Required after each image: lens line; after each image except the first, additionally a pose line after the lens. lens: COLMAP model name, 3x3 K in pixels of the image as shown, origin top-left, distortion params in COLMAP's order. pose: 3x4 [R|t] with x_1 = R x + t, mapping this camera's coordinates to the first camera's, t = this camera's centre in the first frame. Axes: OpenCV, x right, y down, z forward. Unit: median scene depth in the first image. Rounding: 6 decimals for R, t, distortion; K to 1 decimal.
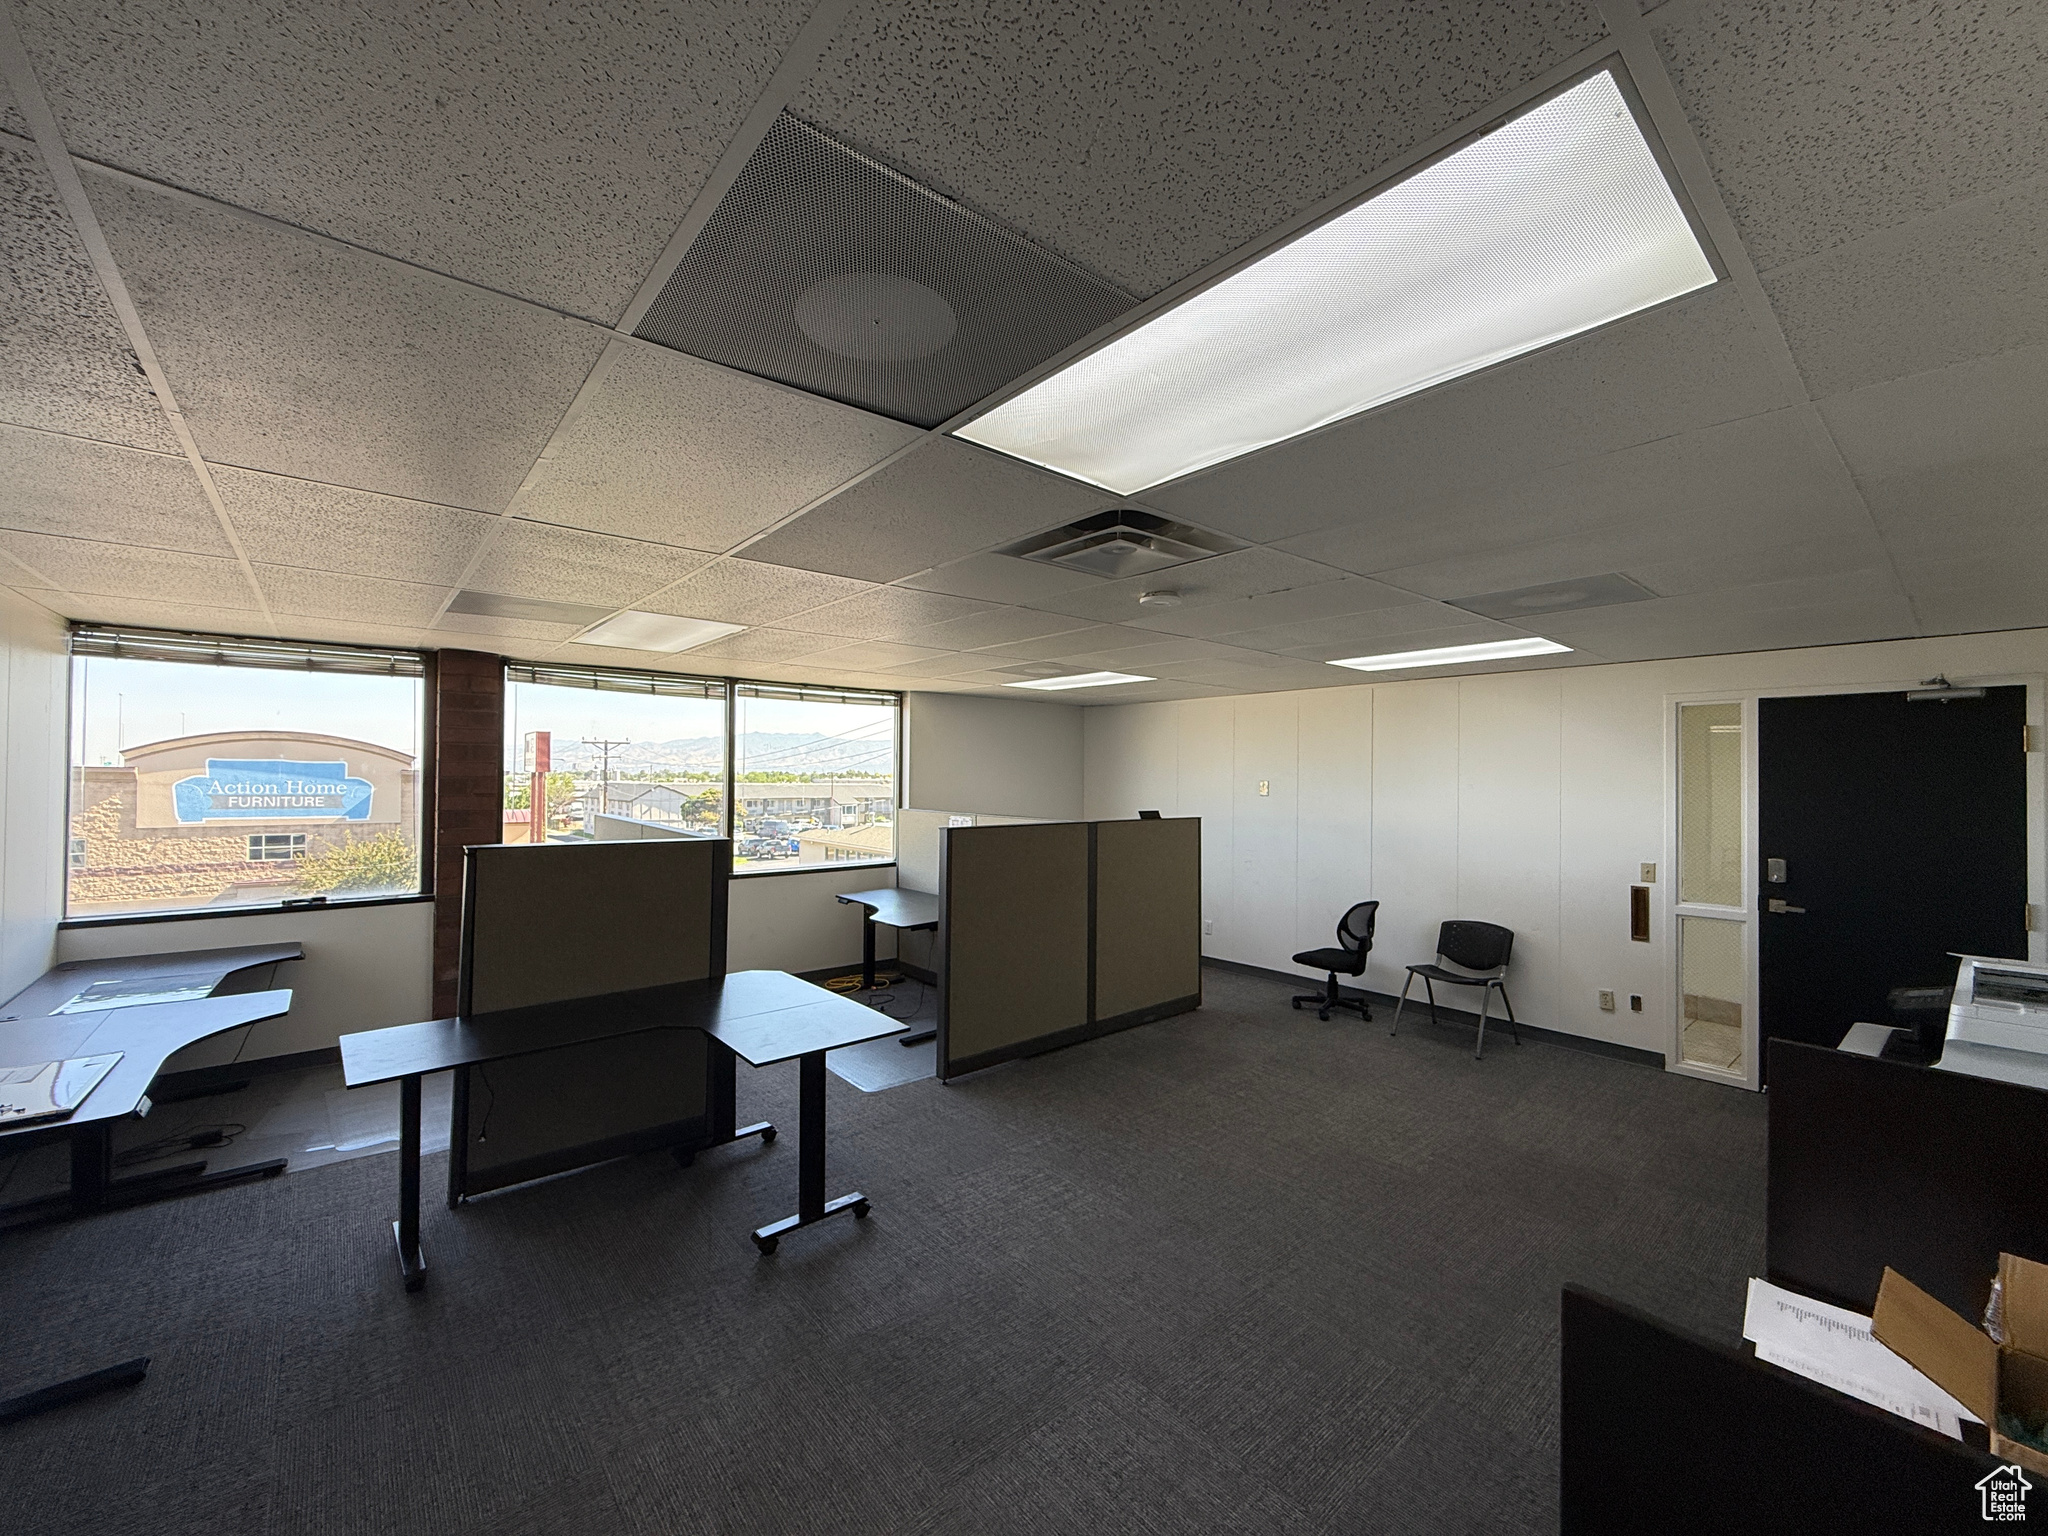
lens RADIAL K [[814.1, 0, 1024.0], [0, 814.1, 768.4], [0, 0, 1]] dist [0.000297, -0.000205]
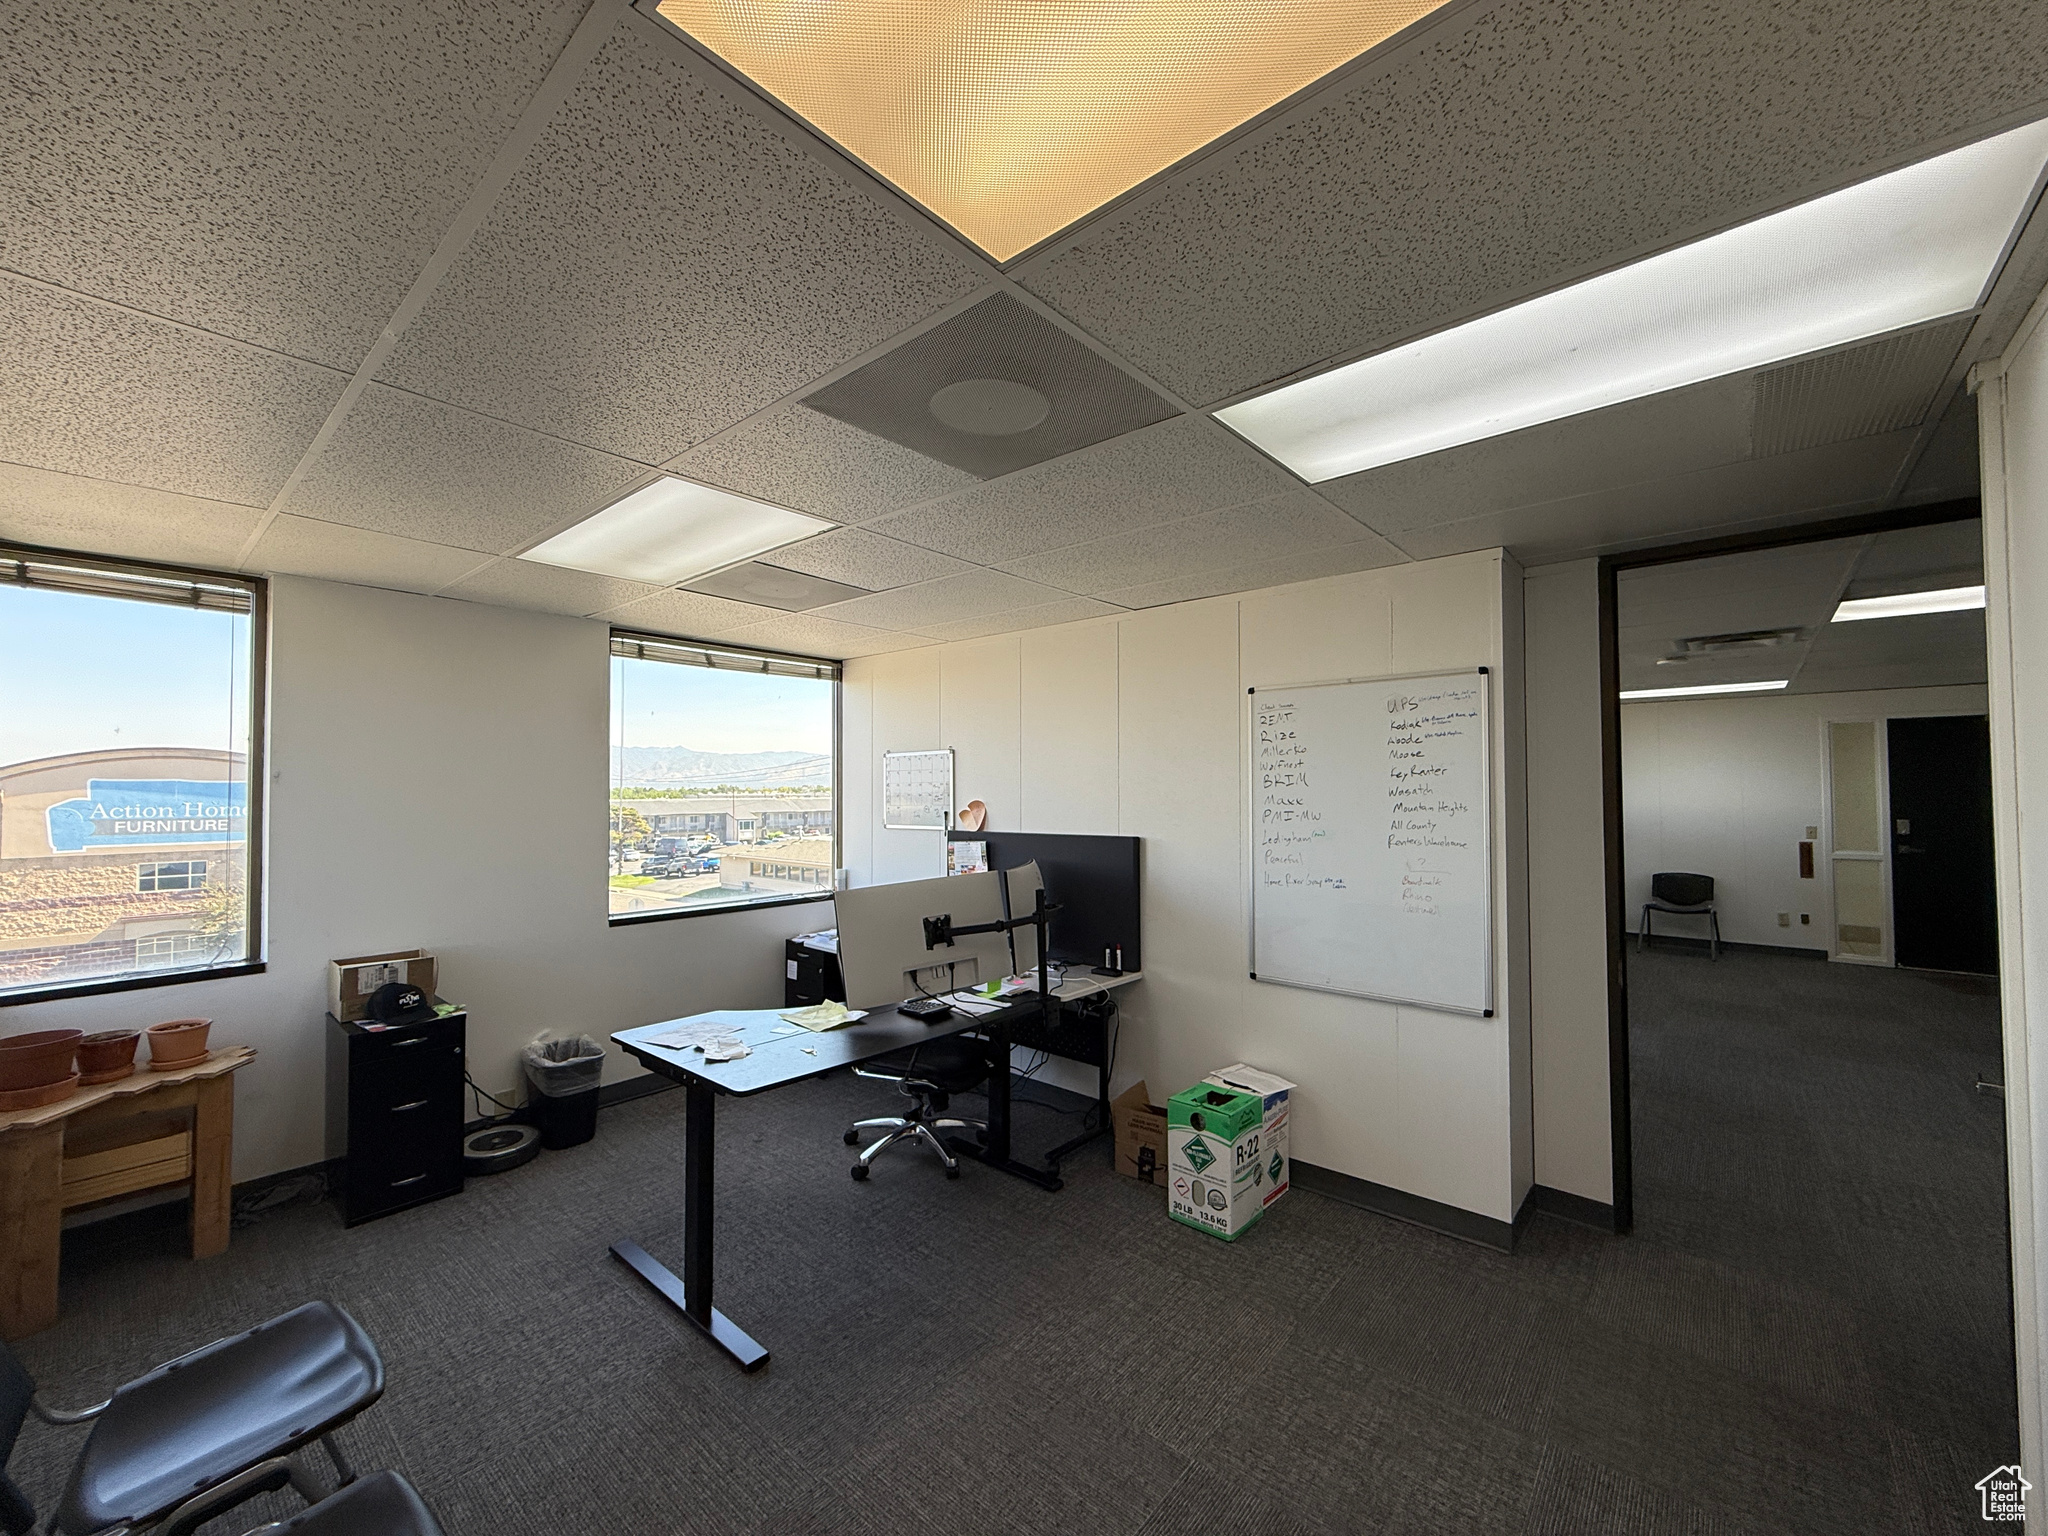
lens RADIAL K [[814.1, 0, 1019.8], [0, 814.1, 768.0], [0, 0, 1]] dist [0.000297, -0.000205]
pose [[0.987812, -0.010211, 0.155318, -0.133294], [0.012580, 0.999819, -0.014273, 0.001469], [-0.155144, 0.016053, 0.987761, -0.039395]]
